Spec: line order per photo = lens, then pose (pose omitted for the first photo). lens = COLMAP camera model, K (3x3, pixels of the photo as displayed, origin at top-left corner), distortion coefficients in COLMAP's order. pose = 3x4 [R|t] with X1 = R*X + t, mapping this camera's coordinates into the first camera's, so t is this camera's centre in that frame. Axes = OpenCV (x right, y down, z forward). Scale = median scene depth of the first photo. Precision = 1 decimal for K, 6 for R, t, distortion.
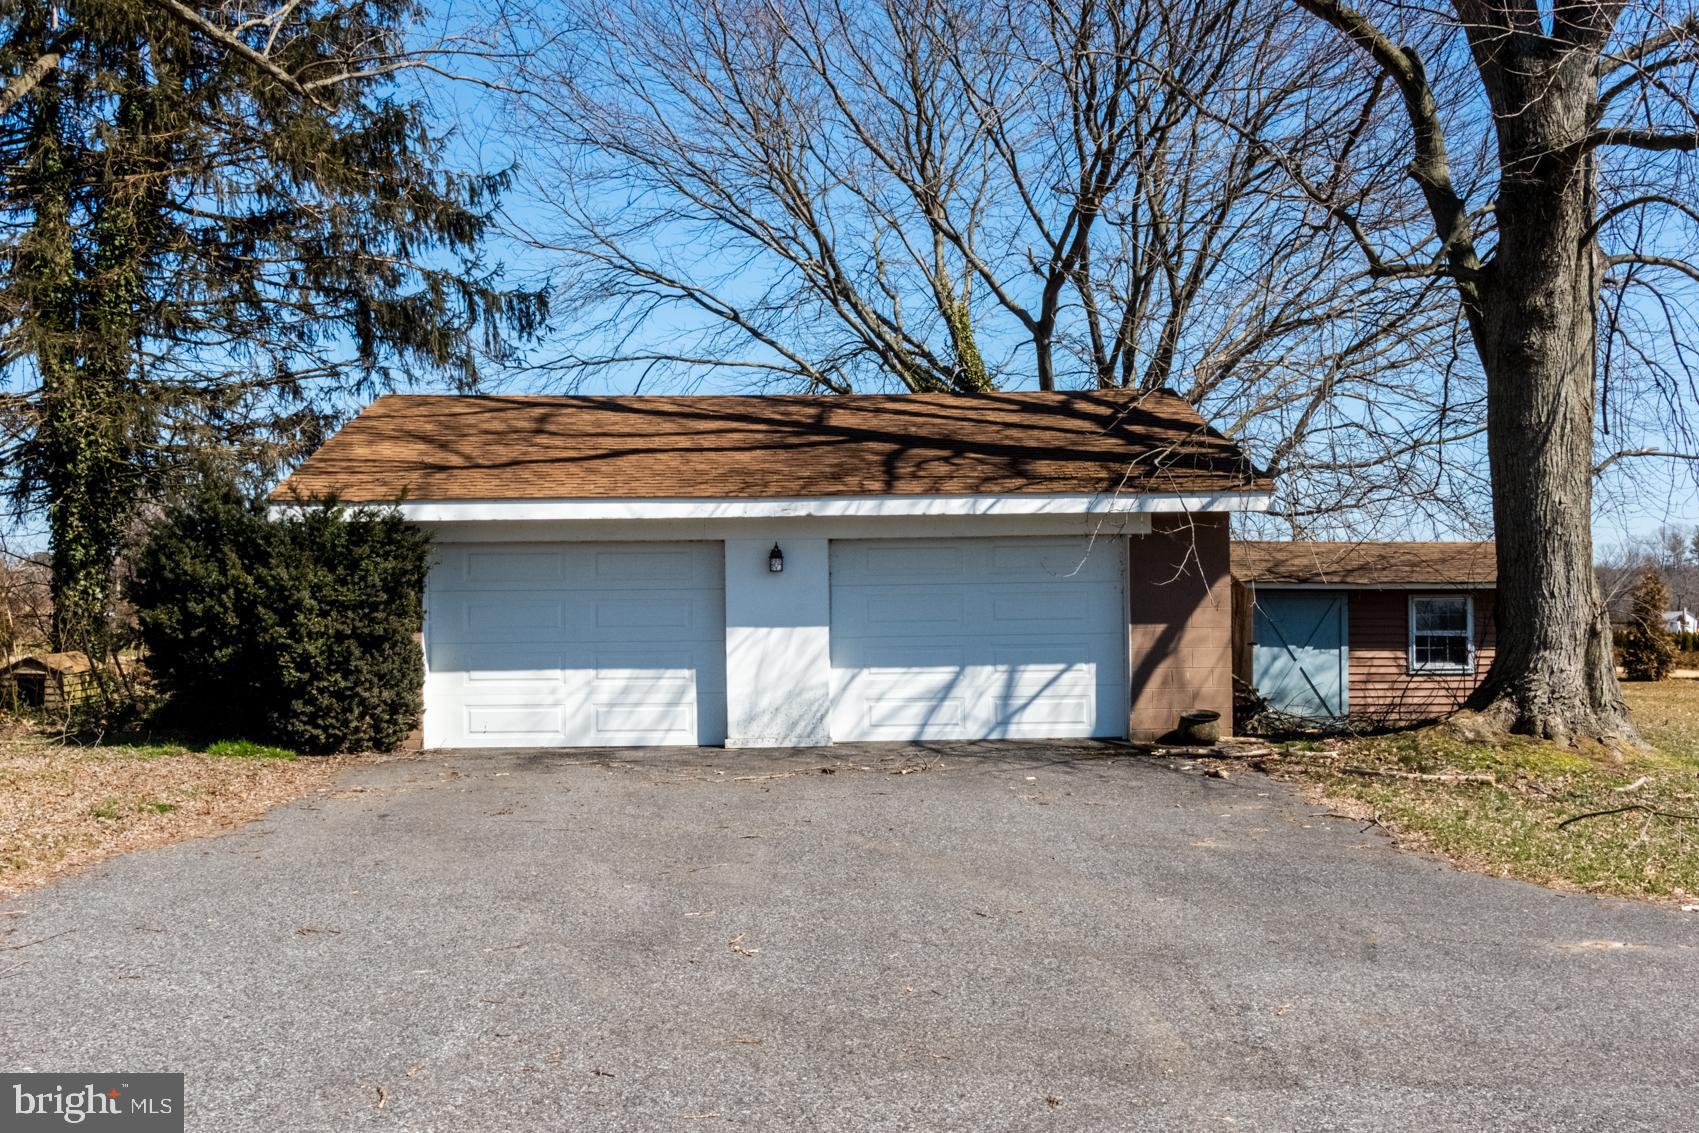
lens RADIAL K [[1930.9, 0, 851.7], [0, 1930.9, 600.8], [0, 0, 1]] dist [-0.000286, -0.004235]
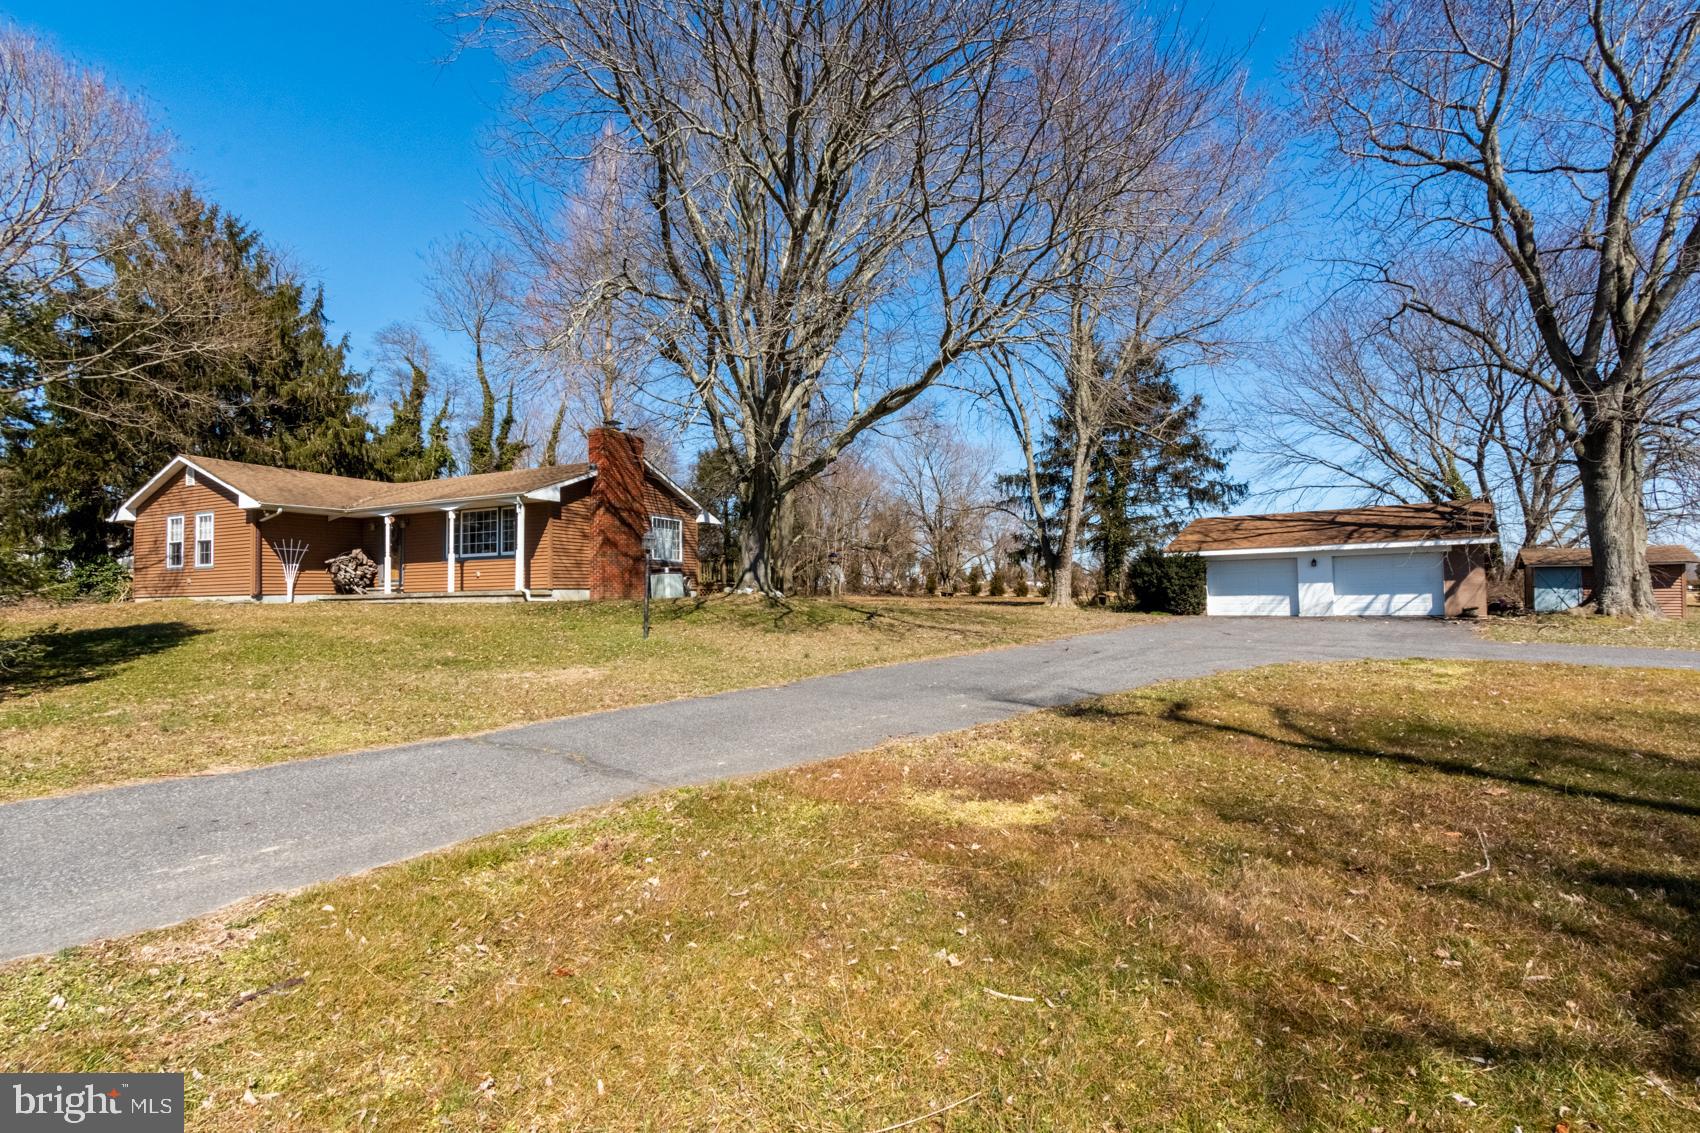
lens RADIAL K [[745.3, 0, 856.9], [0, 745.3, 560.1], [0, 0, 1]] dist [0.003180, 0.000407]
pose [[0.776305, -0.030548, -0.629617, 0.168606], [0.014724, 0.999431, -0.030336, 0.002836], [0.630185, 0.014280, 0.776313, -0.571247]]
